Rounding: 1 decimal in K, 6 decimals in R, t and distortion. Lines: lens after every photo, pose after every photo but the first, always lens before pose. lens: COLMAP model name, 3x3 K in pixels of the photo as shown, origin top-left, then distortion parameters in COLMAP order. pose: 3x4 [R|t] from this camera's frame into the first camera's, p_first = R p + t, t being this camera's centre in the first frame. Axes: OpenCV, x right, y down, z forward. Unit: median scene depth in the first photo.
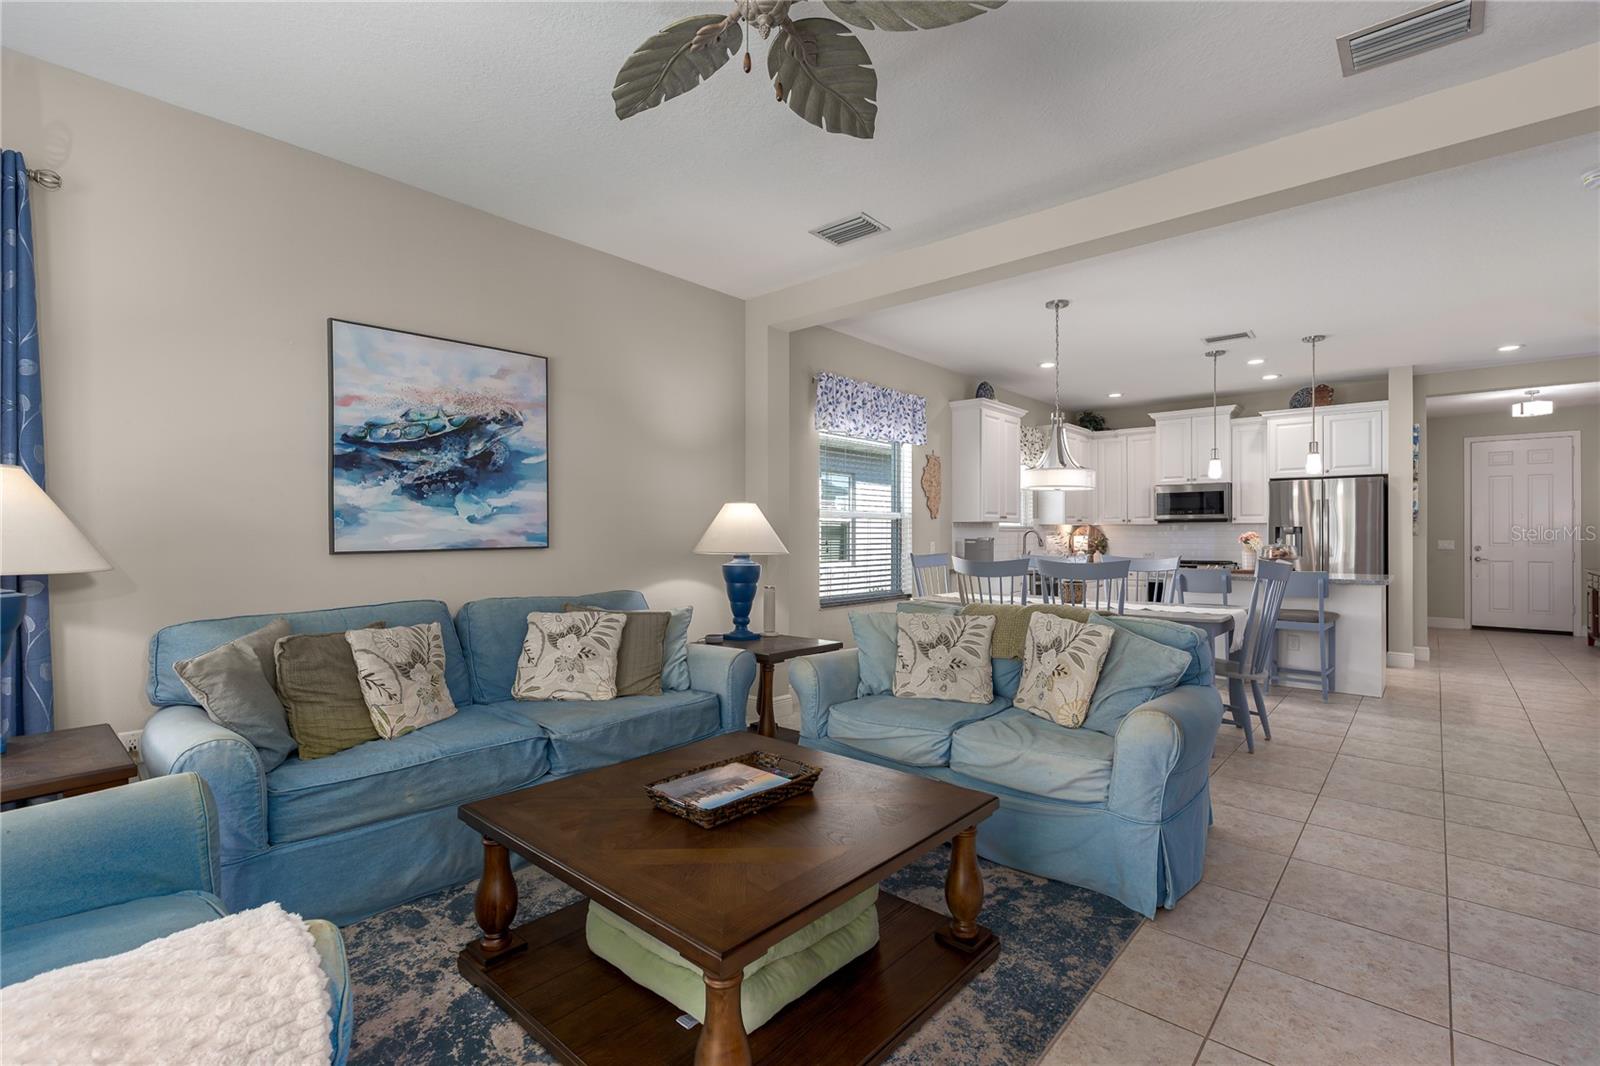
lens RADIAL K [[713.9, 0, 794.1], [0, 713.9, 529.3], [0, 0, 1]] dist [-0.005121, 0.001049]
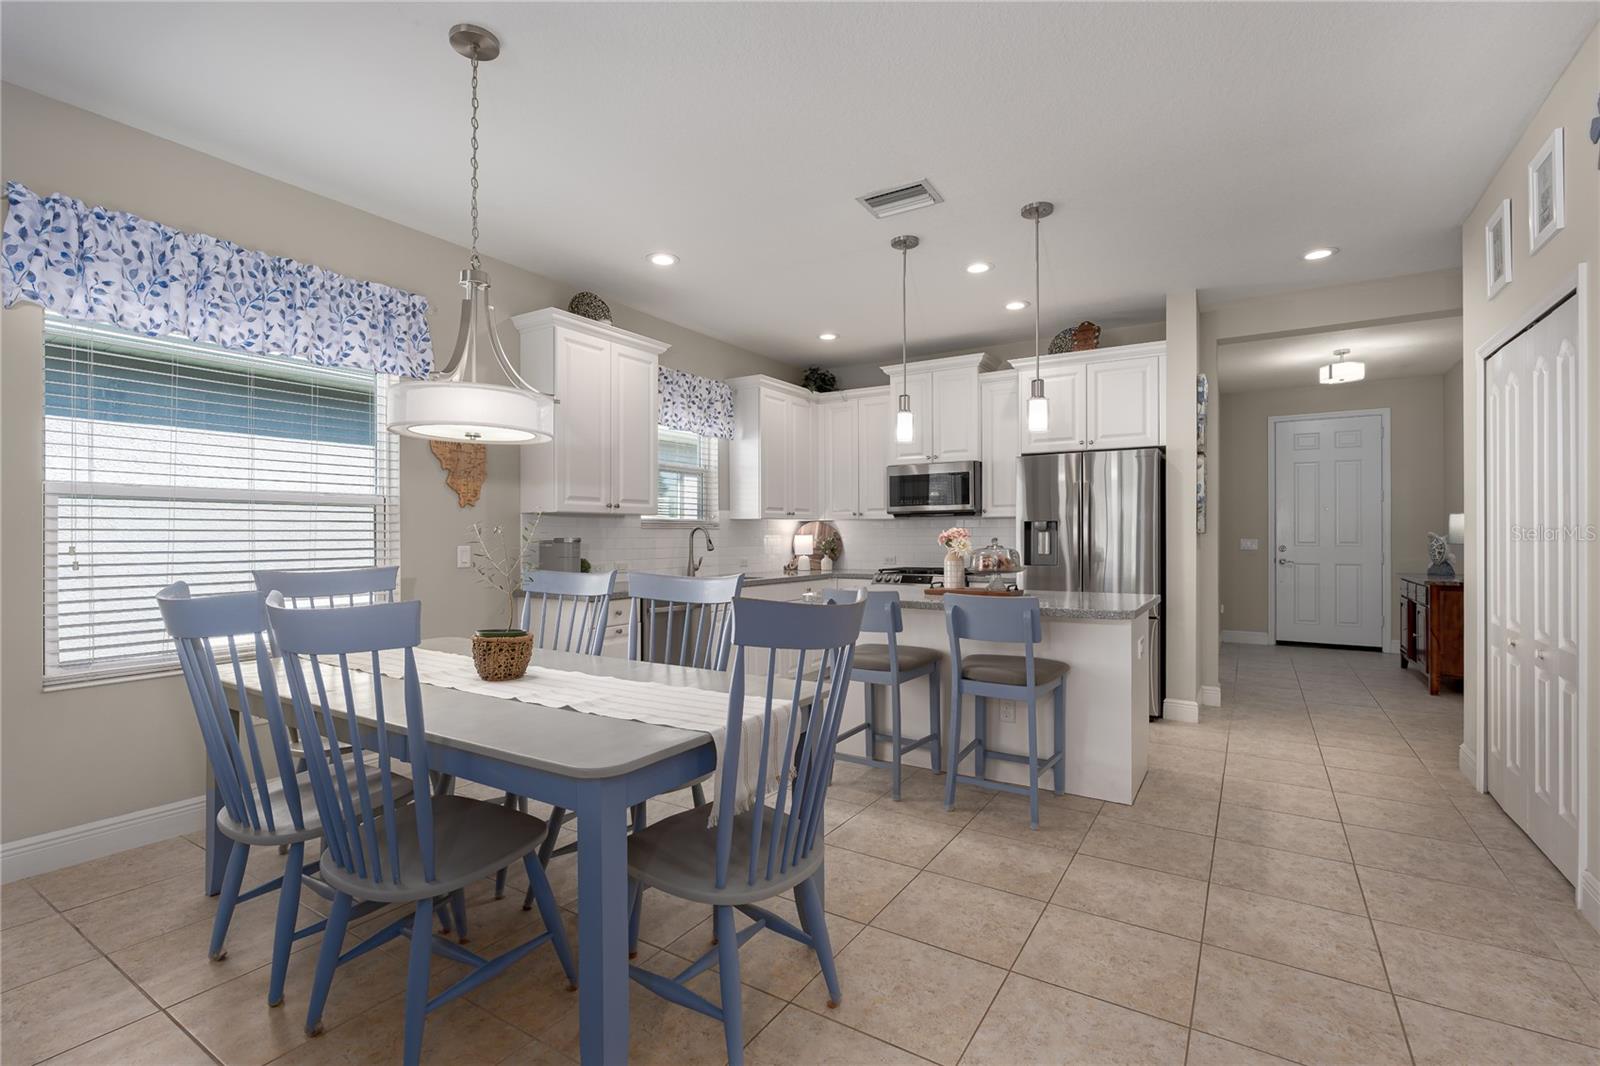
lens RADIAL K [[713.9, 0, 783.8], [0, 713.9, 534.4], [0, 0, 1]] dist [-0.005121, 0.001049]
pose [[0.988709, -0.002850, 0.149821, 0.364881], [0.001774, 0.999972, 0.007315, 0.003893], [-0.149837, -0.006967, 0.988686, 0.369641]]
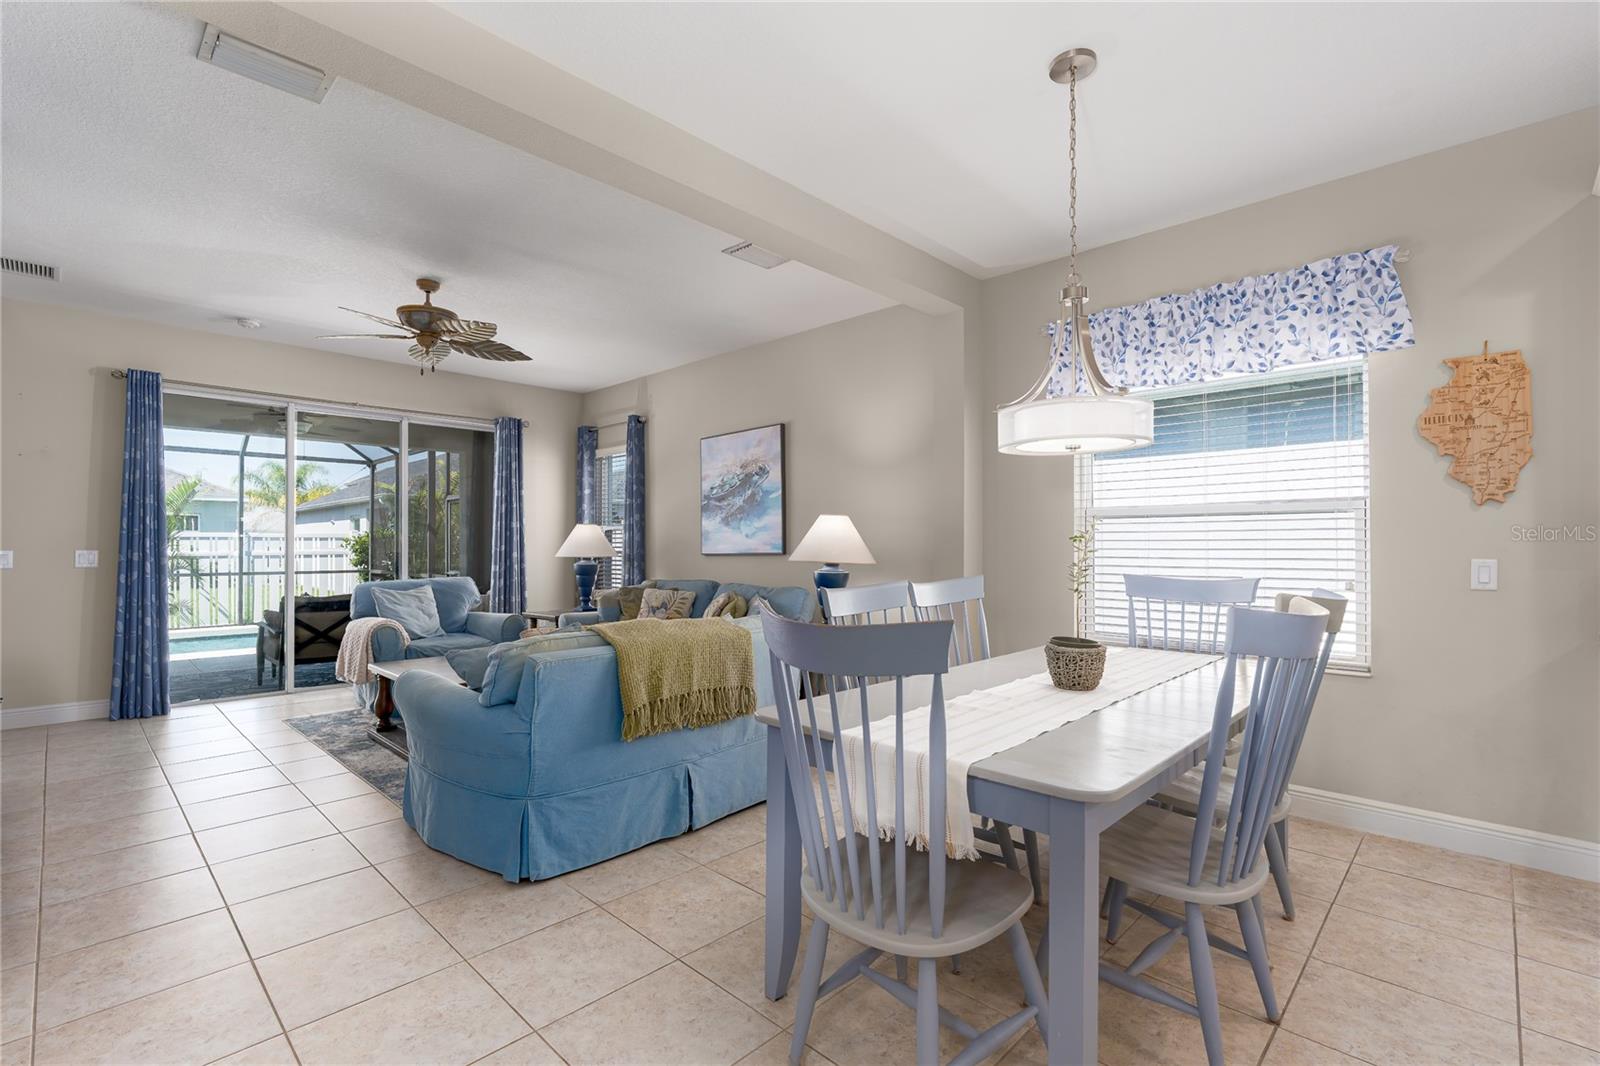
lens RADIAL K [[713.9, 0, 787.4], [0, 713.9, 541.4], [0, 0, 1]] dist [-0.005121, 0.001049]
pose [[-0.039829, -0.006974, -0.999182, 0.635977], [0.008994, 0.999933, -0.007338, 0.006386], [0.999166, -0.009279, -0.039763, 0.611528]]
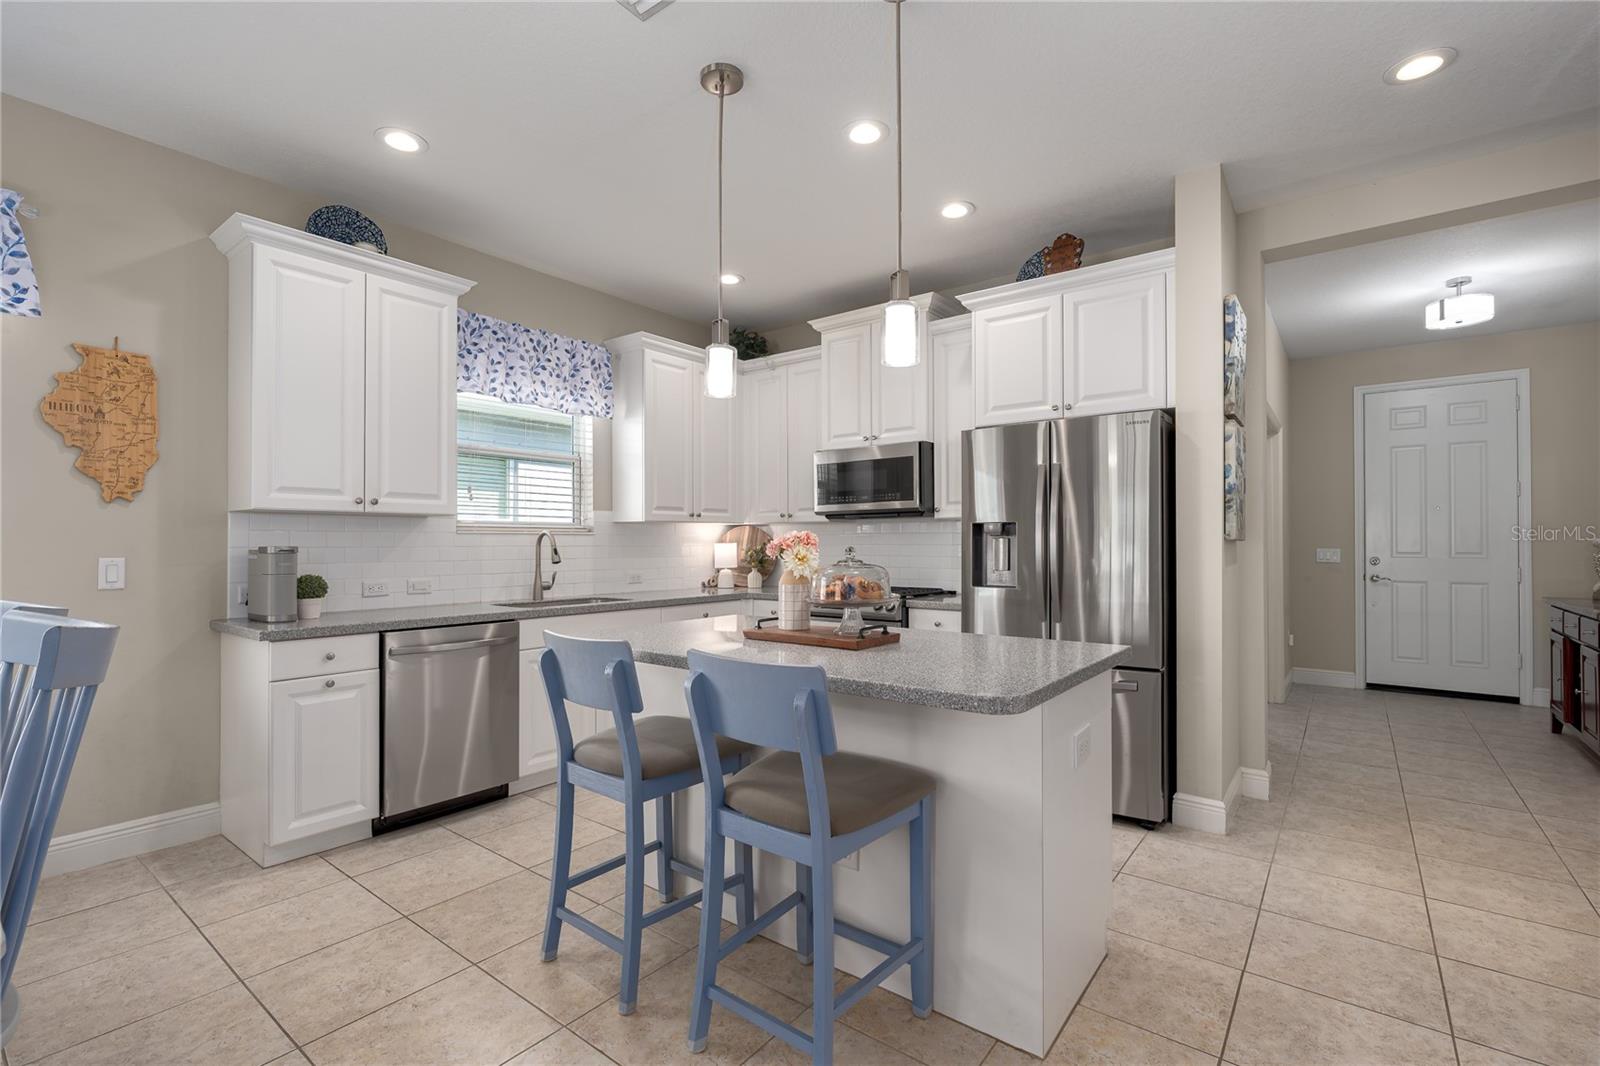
lens RADIAL K [[713.9, 0, 797.2], [0, 713.9, 537.9], [0, 0, 1]] dist [-0.005121, 0.001049]
pose [[0.997536, -0.002174, 0.070128, 0.565208], [0.002114, 0.999997, 0.000935, 0.006337], [-0.070130, -0.000784, 0.997538, 0.564605]]
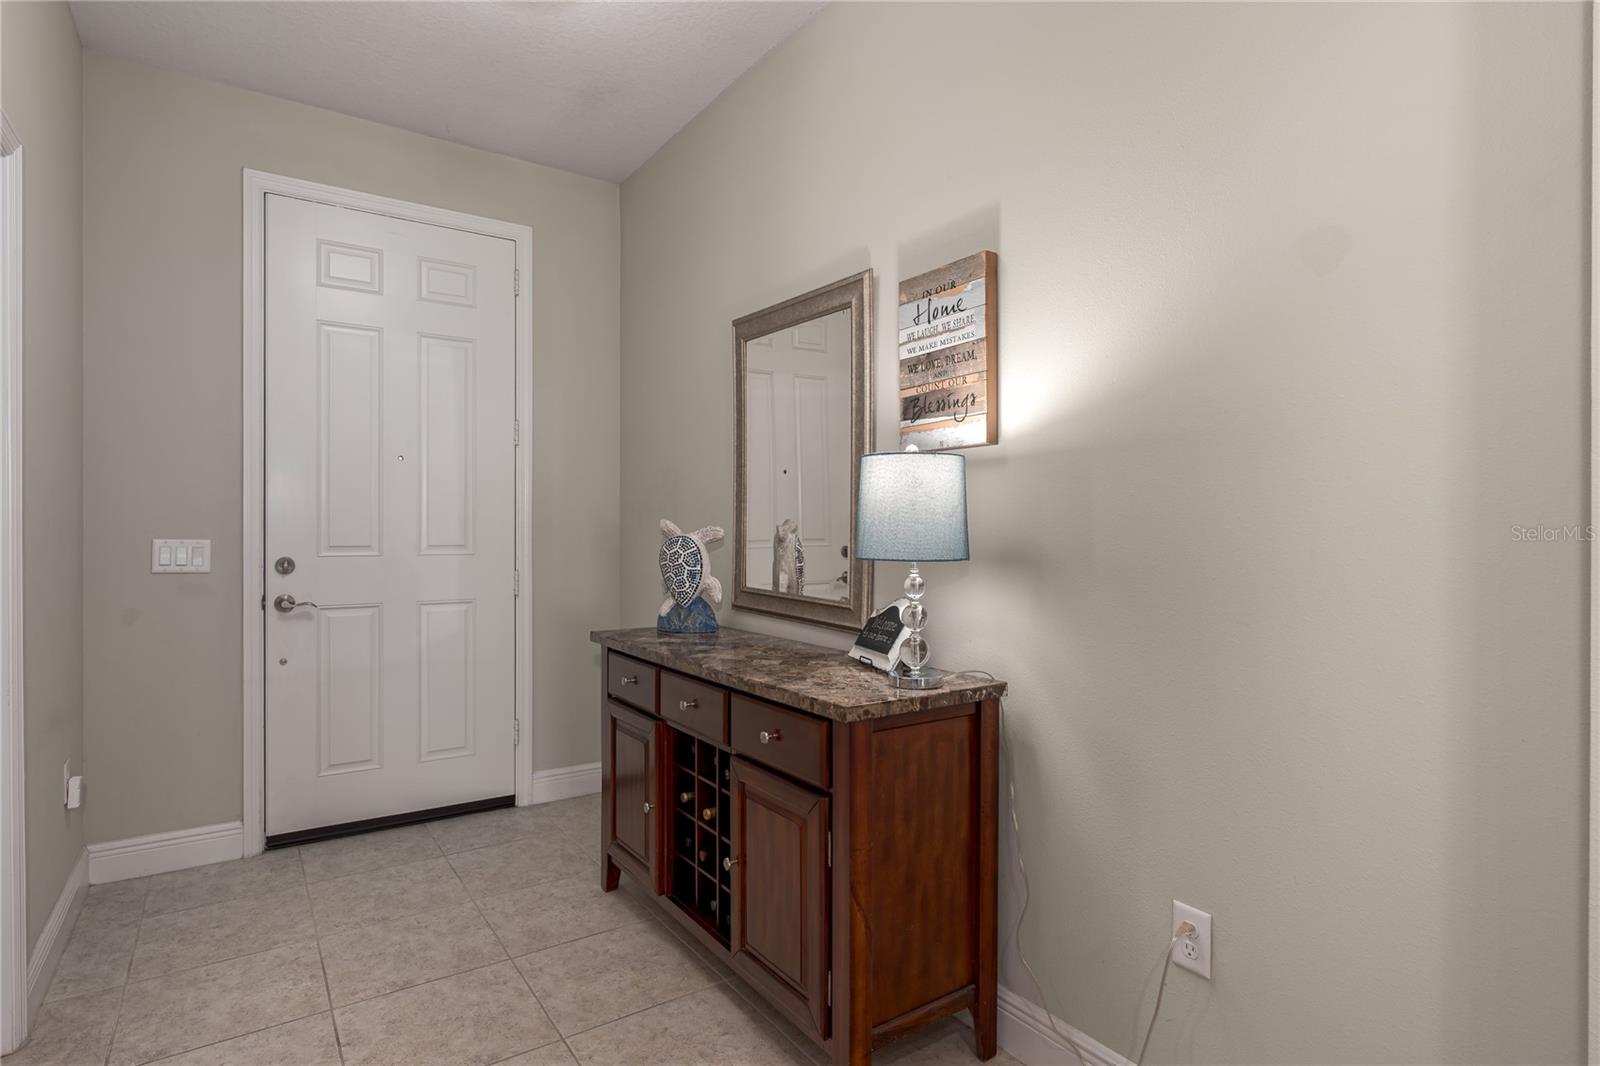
lens RADIAL K [[793.9, 0, 776.6], [0, 793.9, 532.8], [0, 0, 1]] dist [0.001987, 0.000002]
pose [[0.239639, -0.005240, 0.970848, 0.967773], [-0.012317, 0.999889, 0.008437, 0.011444], [-0.970784, -0.013980, 0.239548, 1.013010]]
